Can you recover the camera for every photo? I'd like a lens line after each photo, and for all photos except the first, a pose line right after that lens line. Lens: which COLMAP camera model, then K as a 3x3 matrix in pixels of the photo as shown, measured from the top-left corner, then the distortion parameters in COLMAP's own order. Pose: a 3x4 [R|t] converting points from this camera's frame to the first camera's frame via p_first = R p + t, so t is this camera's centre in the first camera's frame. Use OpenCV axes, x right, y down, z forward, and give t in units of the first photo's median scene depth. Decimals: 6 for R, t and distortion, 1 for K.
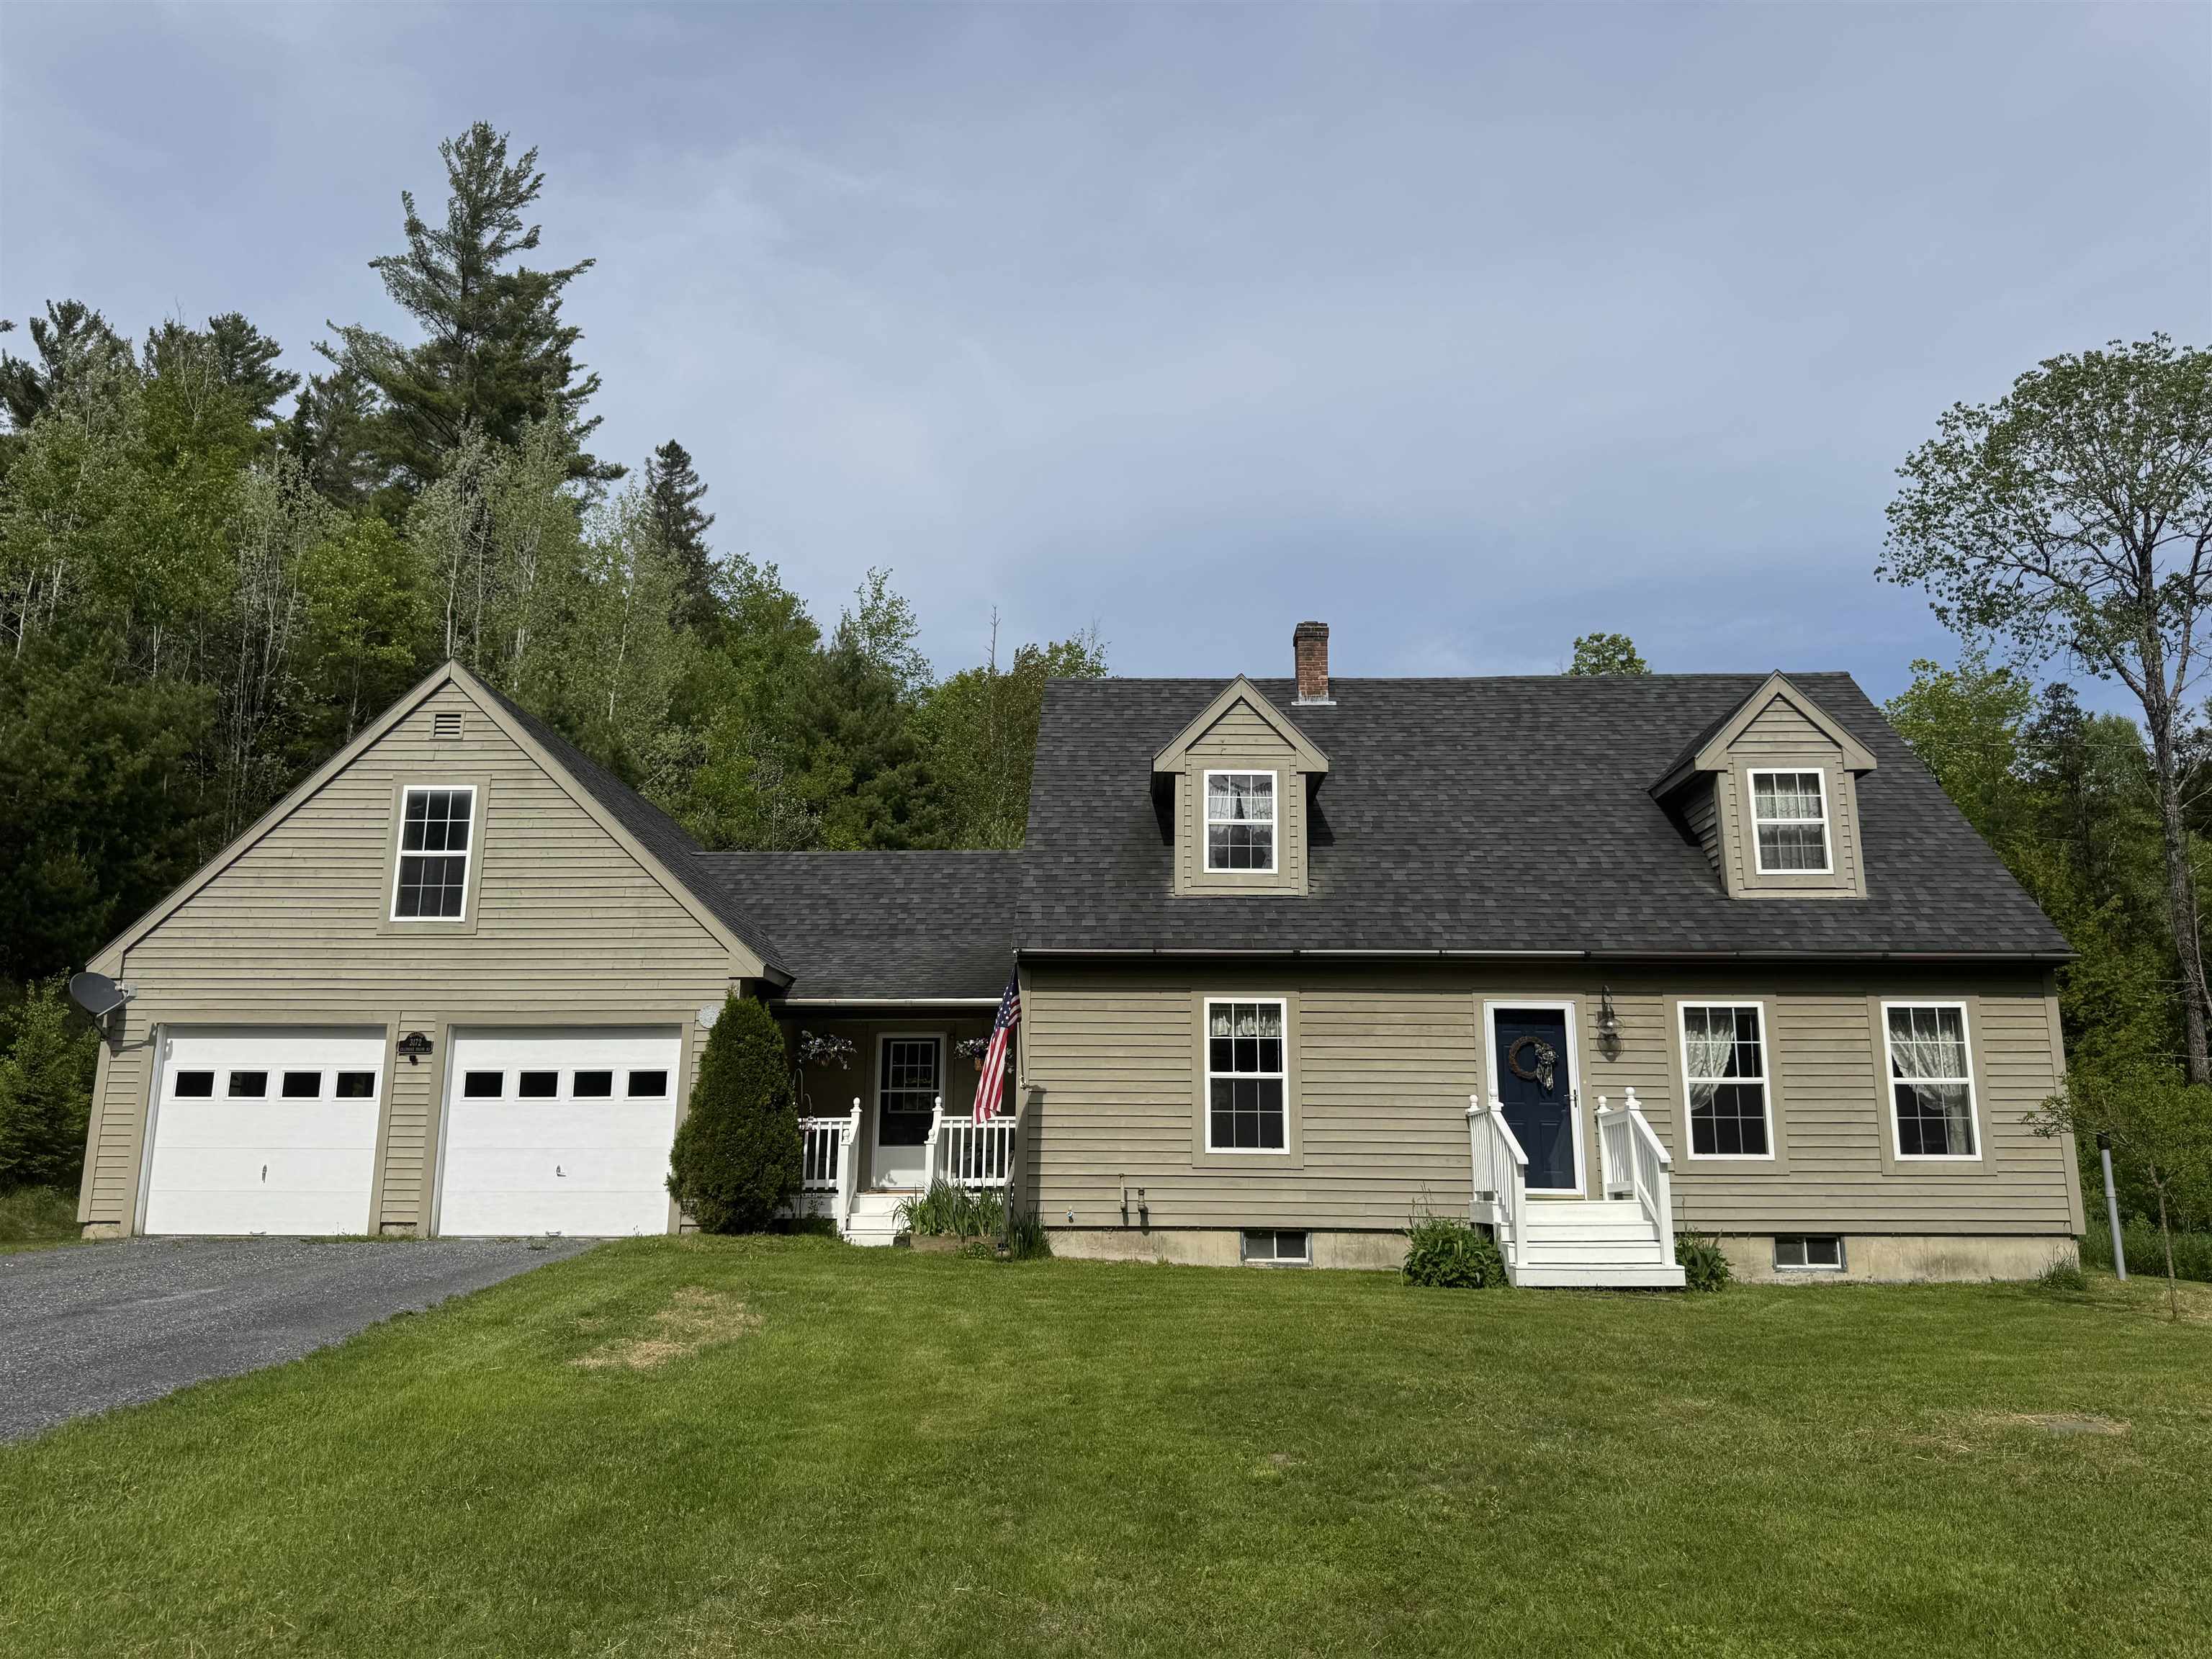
lens RADIAL K [[1523.0, 0, 1106.0], [0, 1523.0, 829.5], [0, 0, 1]] dist [0.135165, -0.181949]
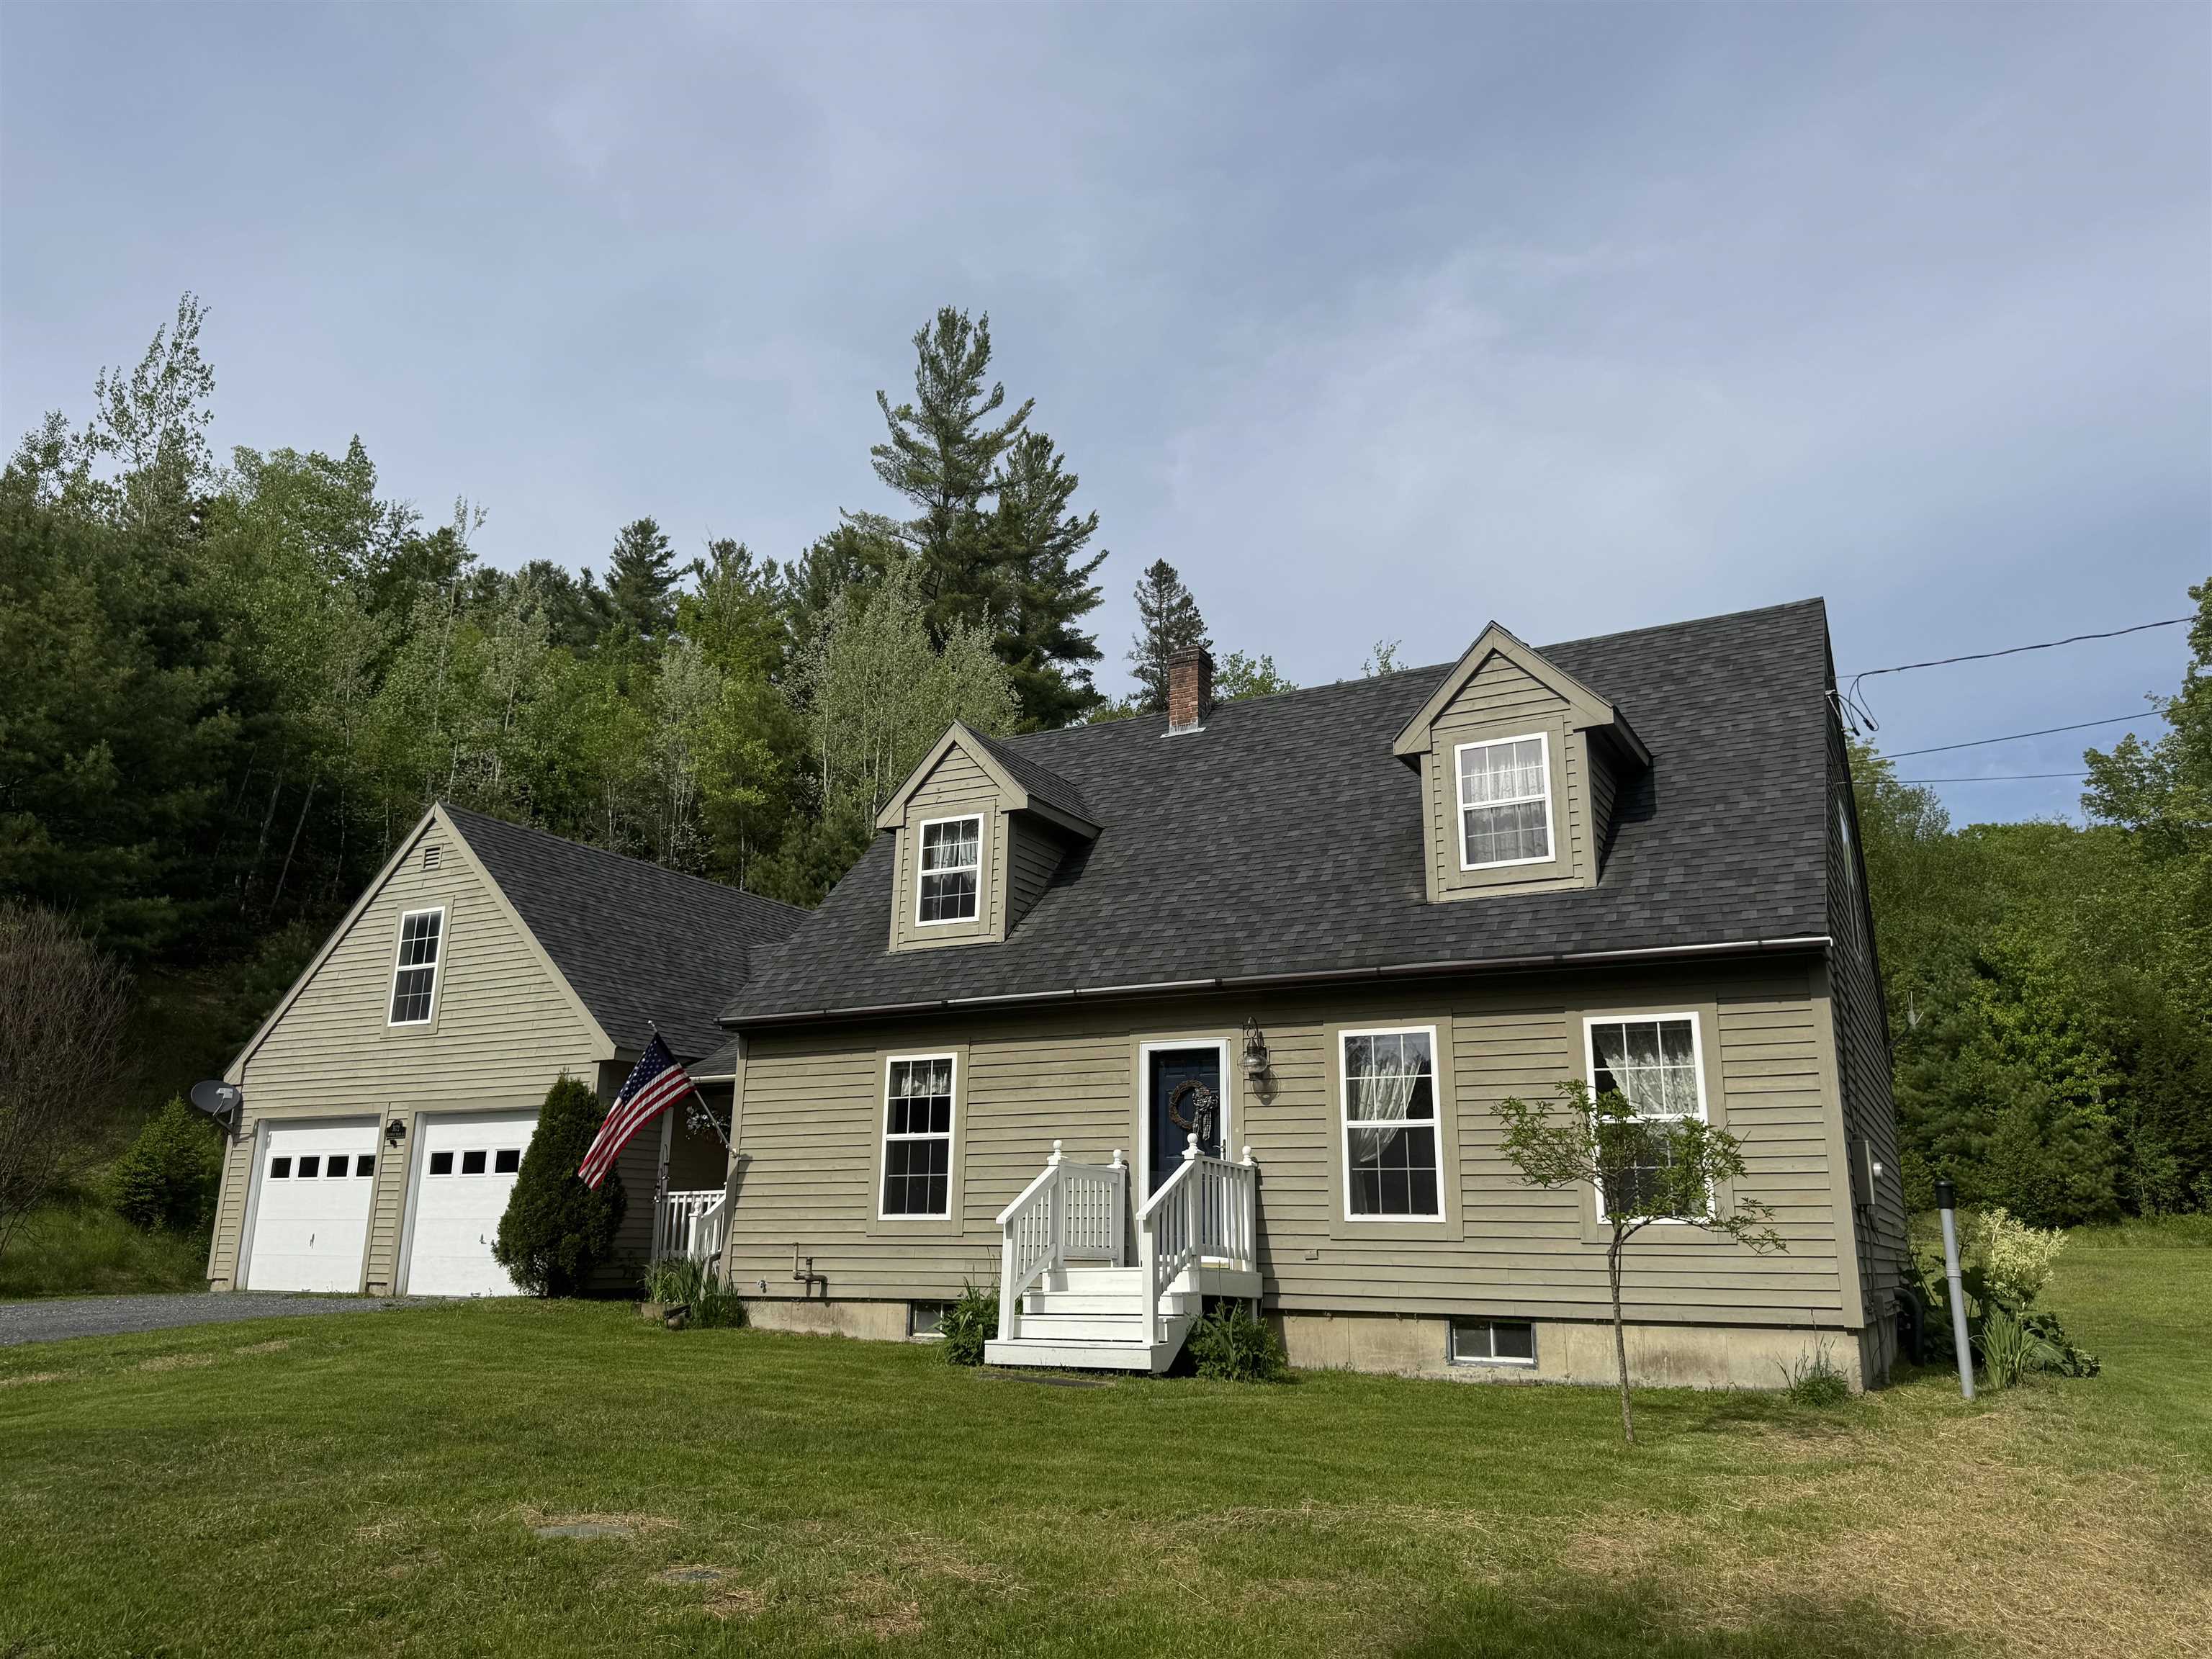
lens RADIAL K [[1523.0, 0, 1106.0], [0, 1523.0, 829.5], [0, 0, 1]] dist [0.135165, -0.181949]
pose [[0.890356, -0.114104, -0.440733, 0.610756], [0.091370, 0.993171, -0.072545, 0.048793], [0.446001, 0.024321, 0.894702, 0.186870]]
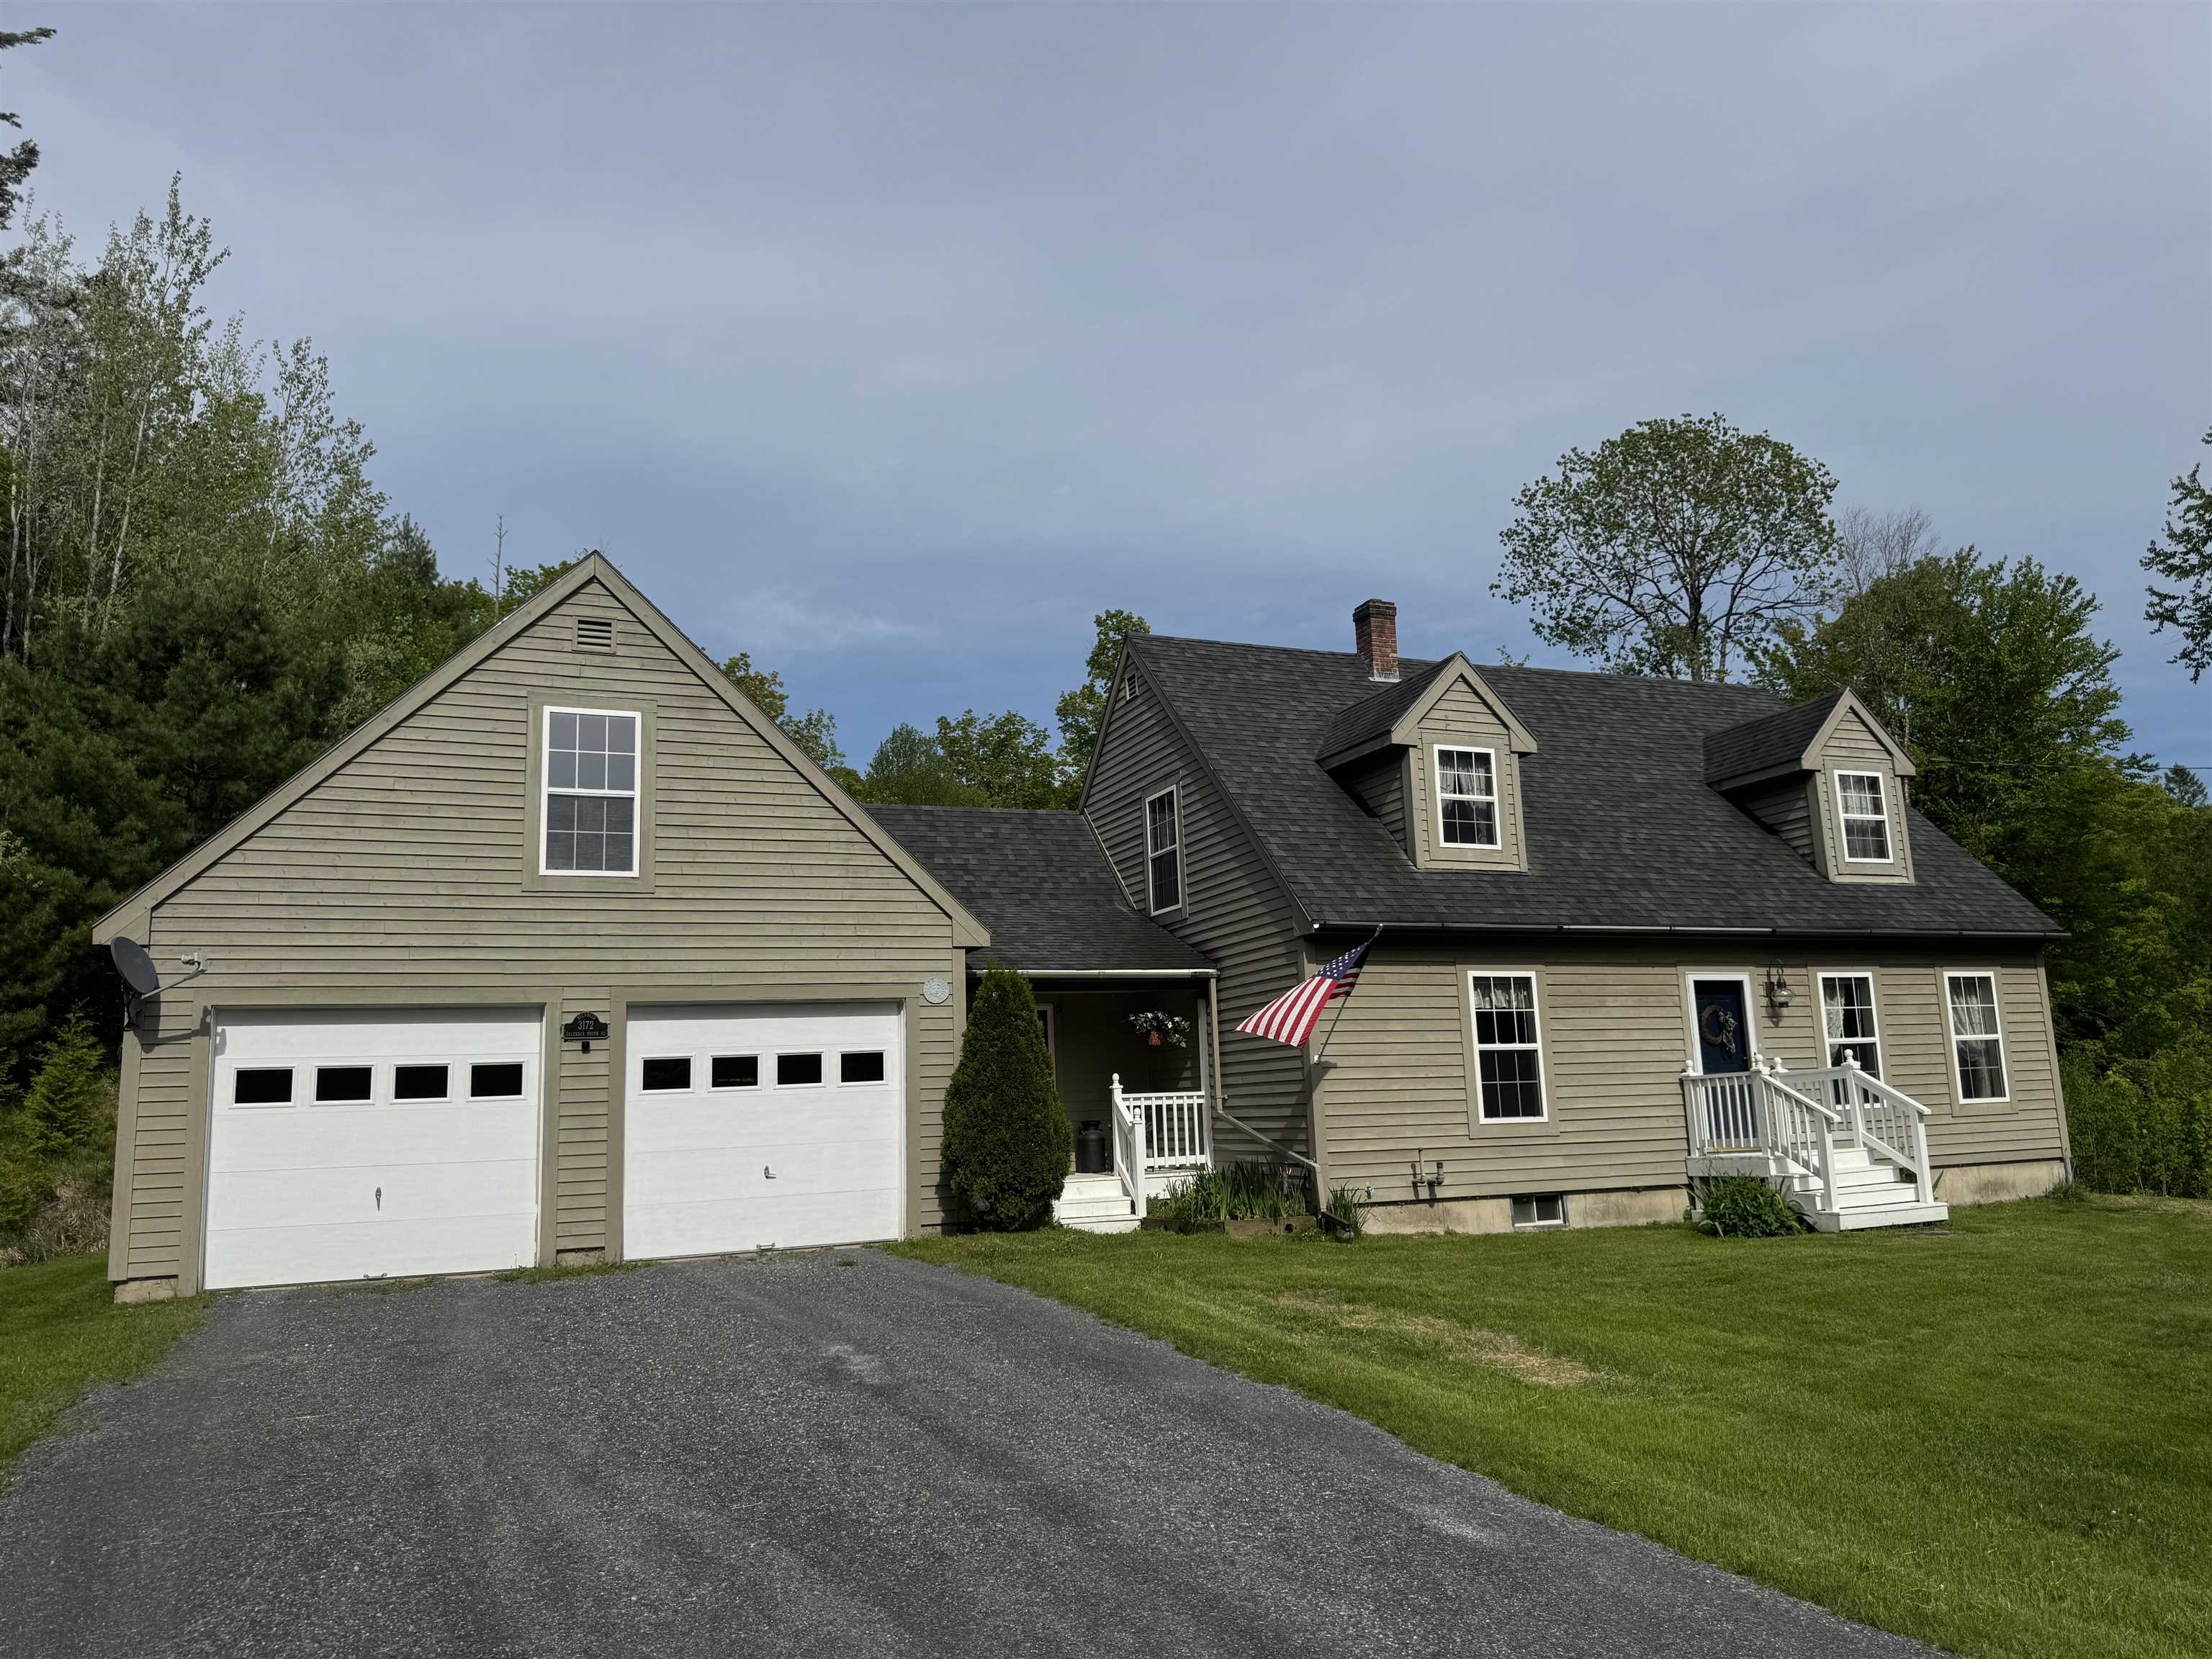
lens RADIAL K [[1523.0, 0, 1106.0], [0, 1523.0, 829.5], [0, 0, 1]] dist [0.135165, -0.181949]
pose [[0.914002, 0.033394, 0.404333, -0.551708], [-0.046602, 0.998652, 0.022865, 0.004033], [-0.403025, -0.039741, 0.914326, 0.164389]]
